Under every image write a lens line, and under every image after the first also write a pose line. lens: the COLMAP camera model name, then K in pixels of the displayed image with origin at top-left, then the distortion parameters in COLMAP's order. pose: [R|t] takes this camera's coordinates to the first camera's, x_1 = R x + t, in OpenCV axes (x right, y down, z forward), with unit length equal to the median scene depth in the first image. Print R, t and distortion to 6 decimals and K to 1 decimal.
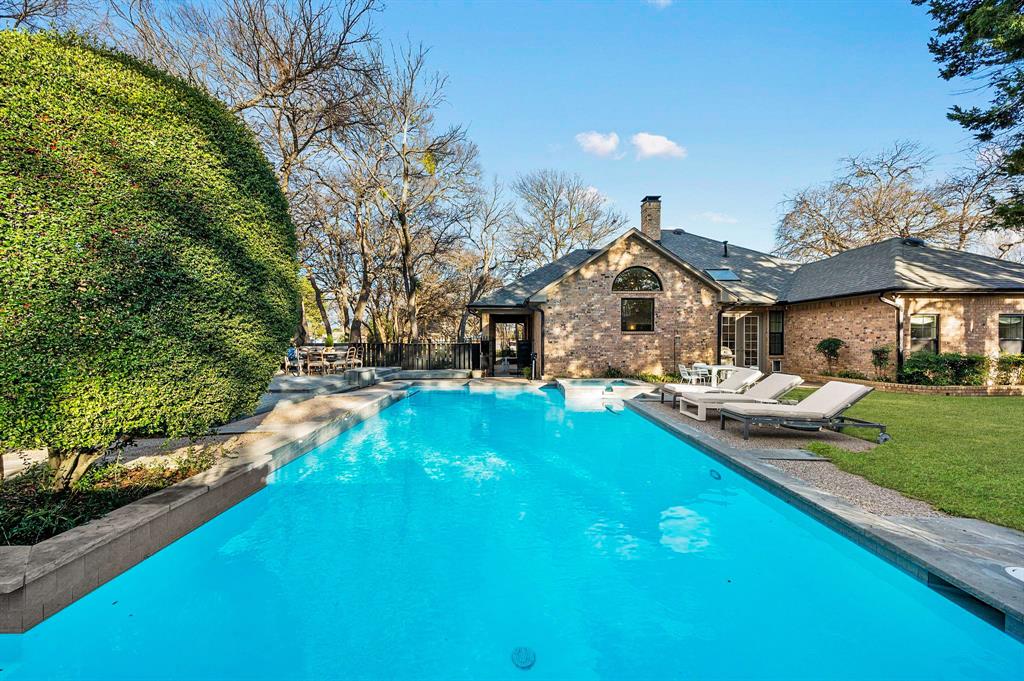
lens RADIAL K [[414.7, 0, 511.1], [0, 414.7, 343.2], [0, 0, 1]] dist [0.001657, 0.000226]
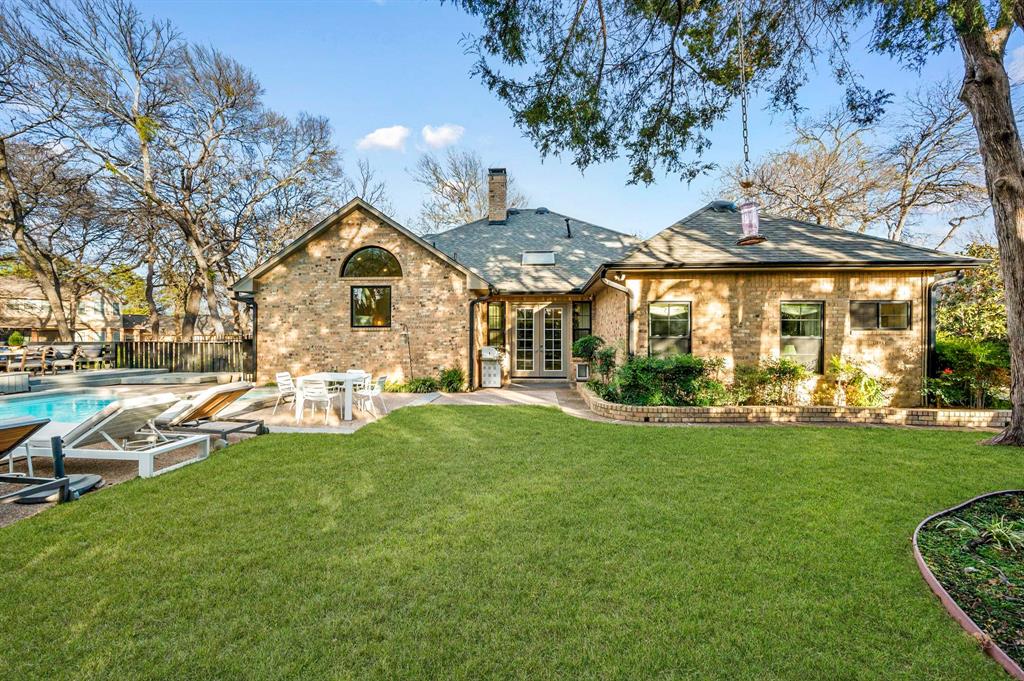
lens RADIAL K [[414.7, 0, 513.3], [0, 414.7, 338.1], [0, 0, 1]] dist [0.001657, 0.000226]
pose [[0.998014, -0.003697, -0.062878, 0.624230], [0.003204, 0.999963, -0.007939, -0.001465], [0.062905, 0.007722, 0.997990, 0.232375]]
